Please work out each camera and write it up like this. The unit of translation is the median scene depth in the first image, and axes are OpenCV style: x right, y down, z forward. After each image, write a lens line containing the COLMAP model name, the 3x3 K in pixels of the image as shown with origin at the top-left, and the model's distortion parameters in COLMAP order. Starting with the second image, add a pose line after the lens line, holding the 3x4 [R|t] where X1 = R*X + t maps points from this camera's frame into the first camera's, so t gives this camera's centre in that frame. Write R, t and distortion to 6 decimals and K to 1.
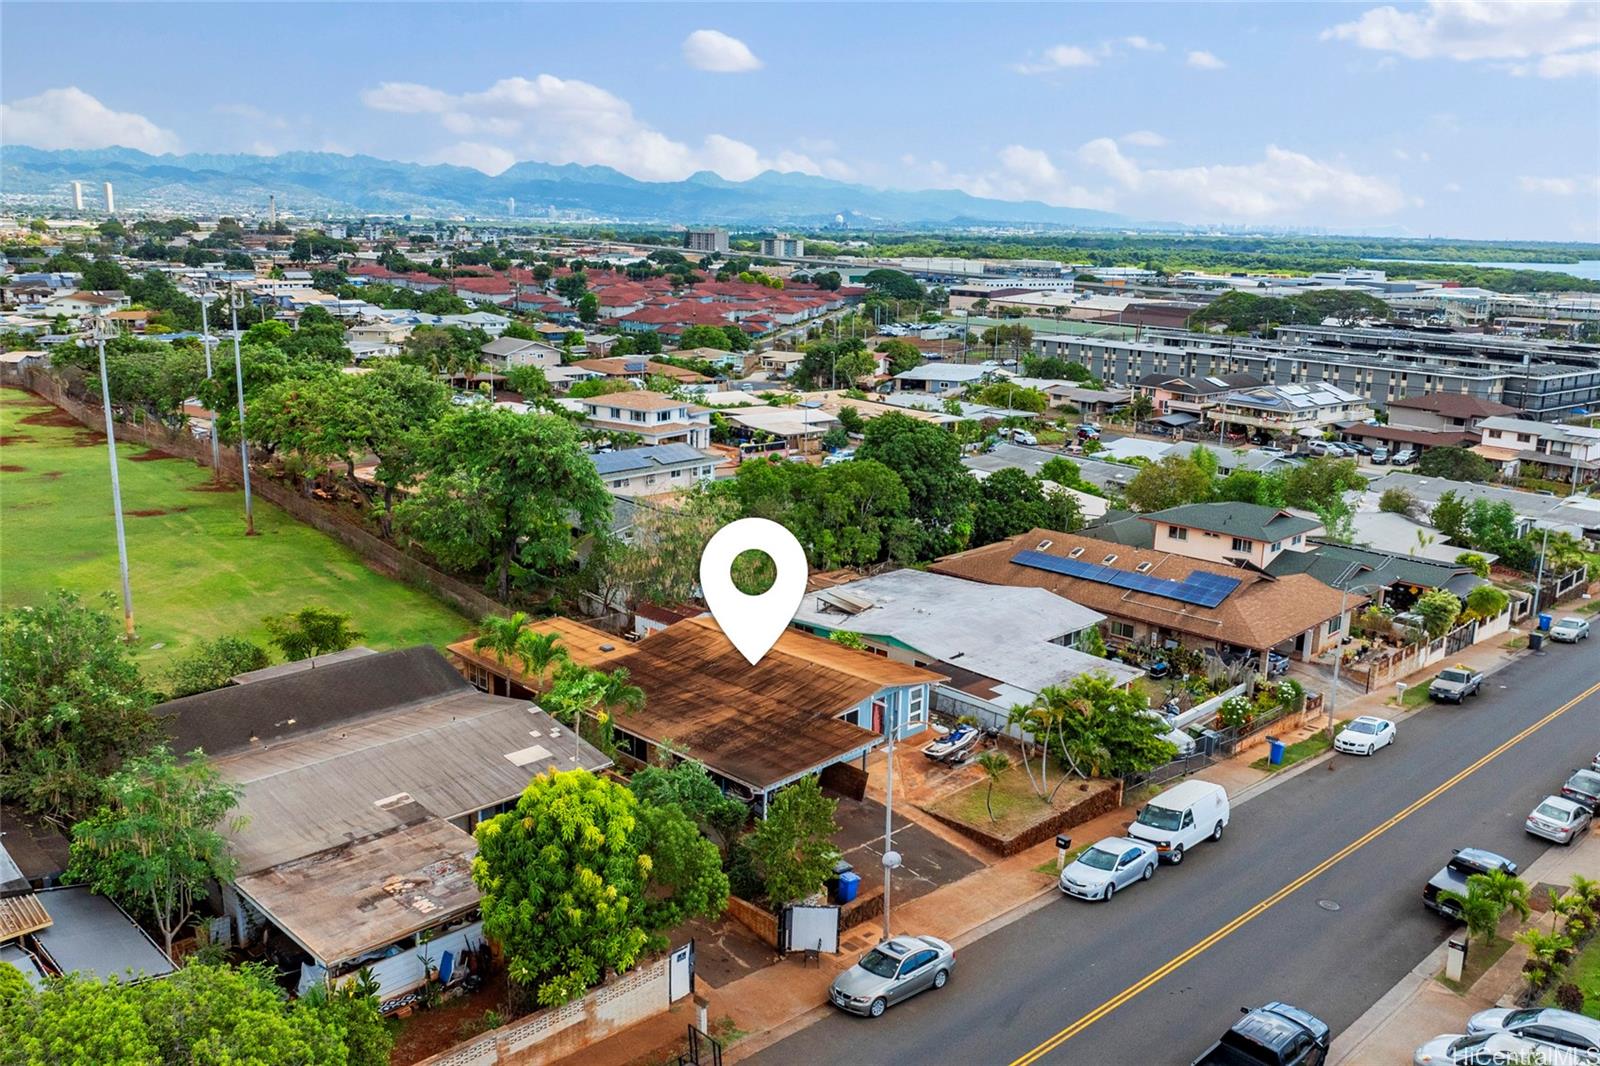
lens RADIAL K [[1337.9, 0, 808.1], [0, 1337.9, 534.0], [0, 0, 1]] dist [-0.012641, -0.021143]
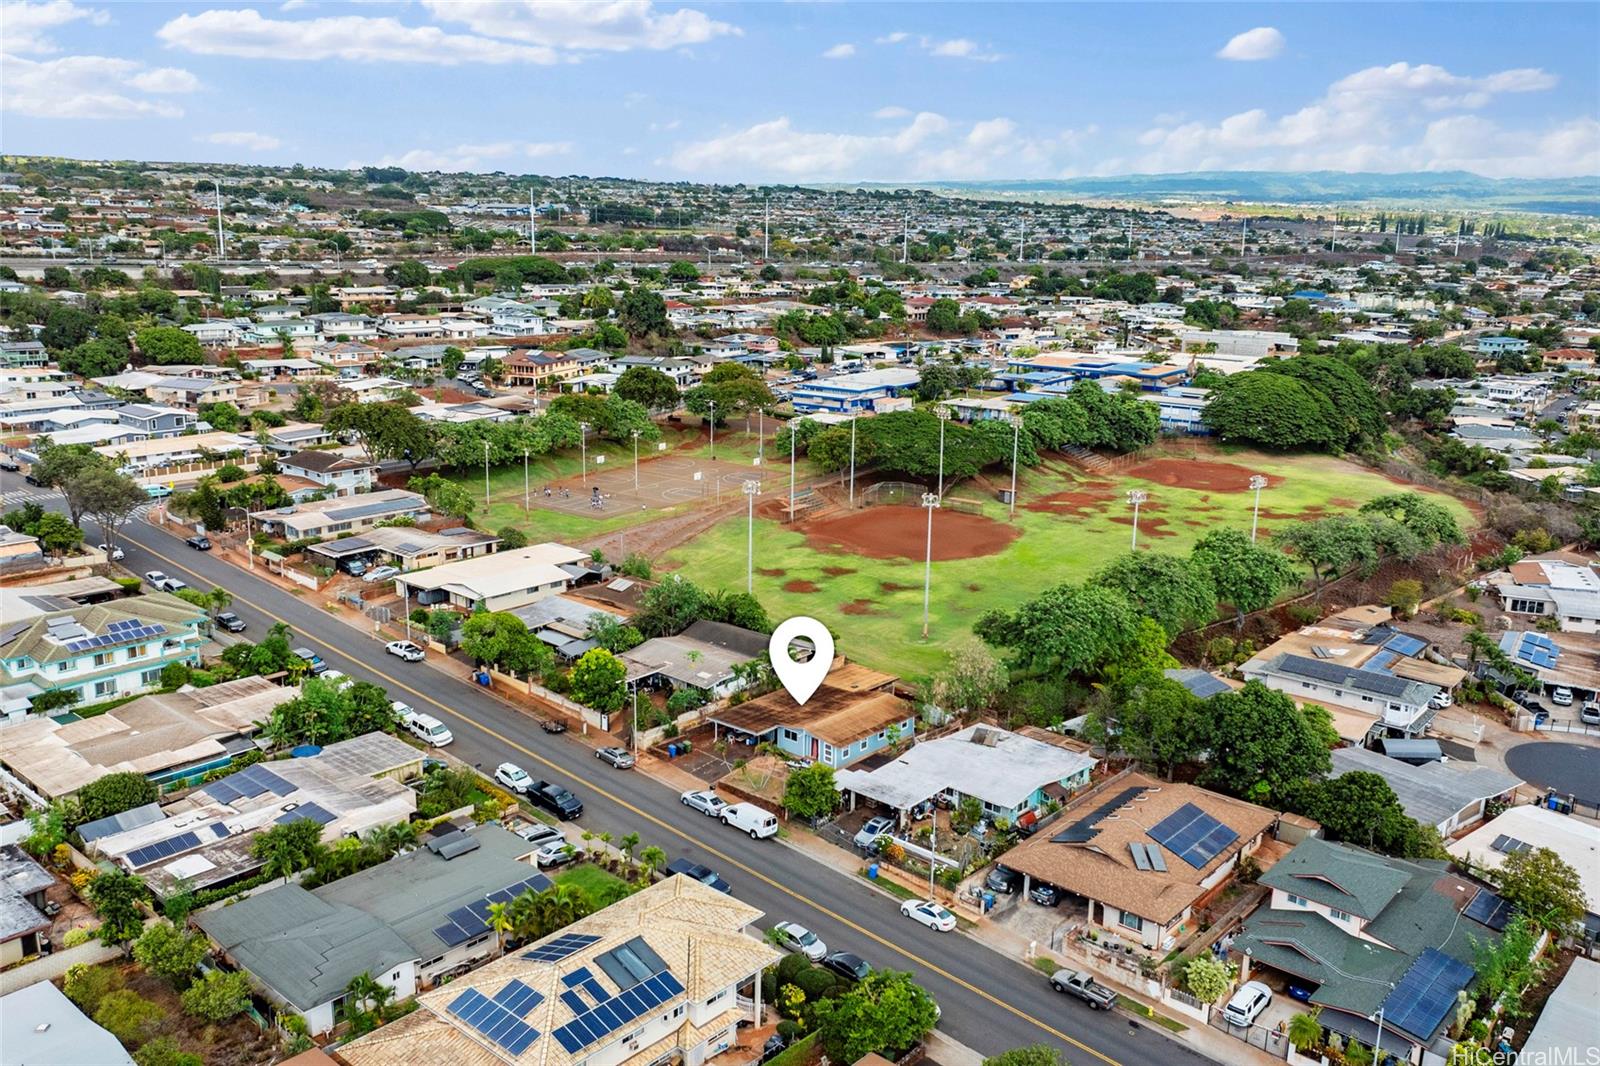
lens RADIAL K [[1337.9, 0, 800.3], [0, 1337.9, 534.9], [0, 0, 1]] dist [-0.012641, -0.021143]
pose [[0.043174, 0.217190, -0.975174, 1.980548], [-0.244578, 0.948682, 0.200461, -0.582999], [0.968668, 0.229852, 0.094078, 0.669078]]
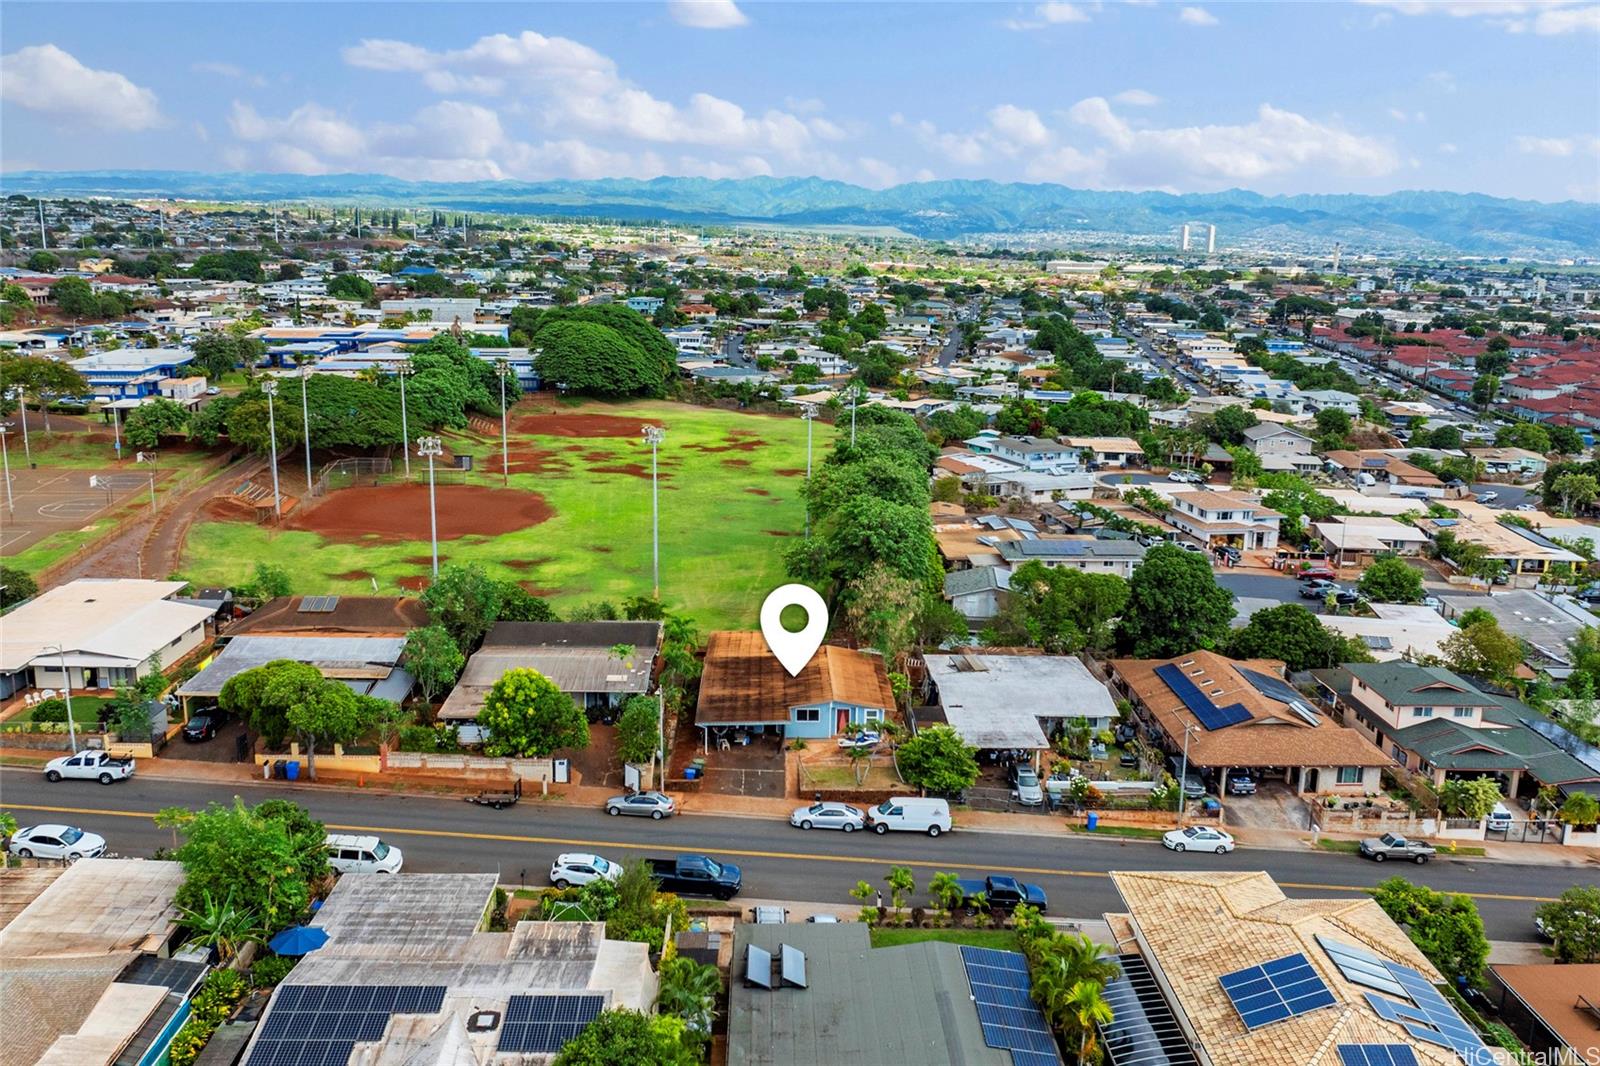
lens RADIAL K [[1337.9, 0, 808.3], [0, 1337.9, 525.7], [0, 0, 1]] dist [-0.012641, -0.021143]
pose [[0.717609, 0.143412, -0.681521, 1.082504], [-0.165579, 0.985642, 0.033061, -0.145296], [0.676477, 0.089121, 0.731051, -0.266547]]
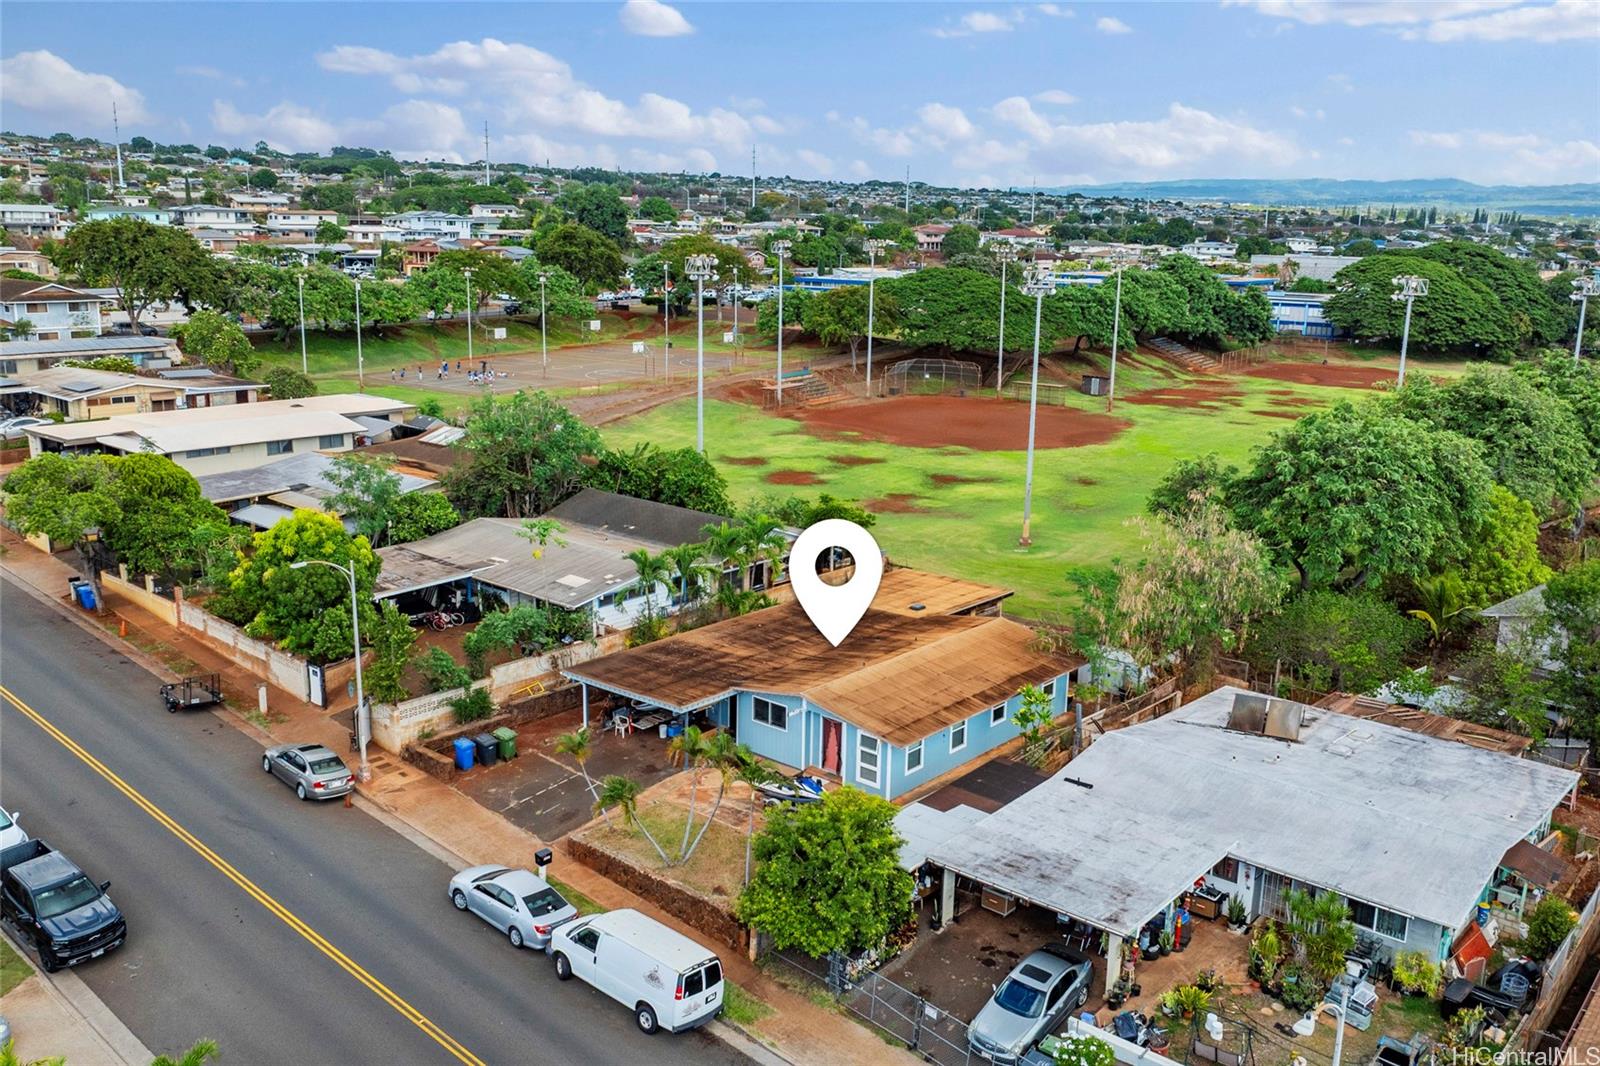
lens RADIAL K [[1337.9, 0, 808.4], [0, 1337.9, 526.8], [0, 0, 1]] dist [-0.012641, -0.021143]
pose [[0.055783, 0.204048, -0.977370, 0.792844], [-0.246757, 0.951346, 0.184531, -0.130967], [0.967470, 0.230880, 0.103419, 0.834355]]
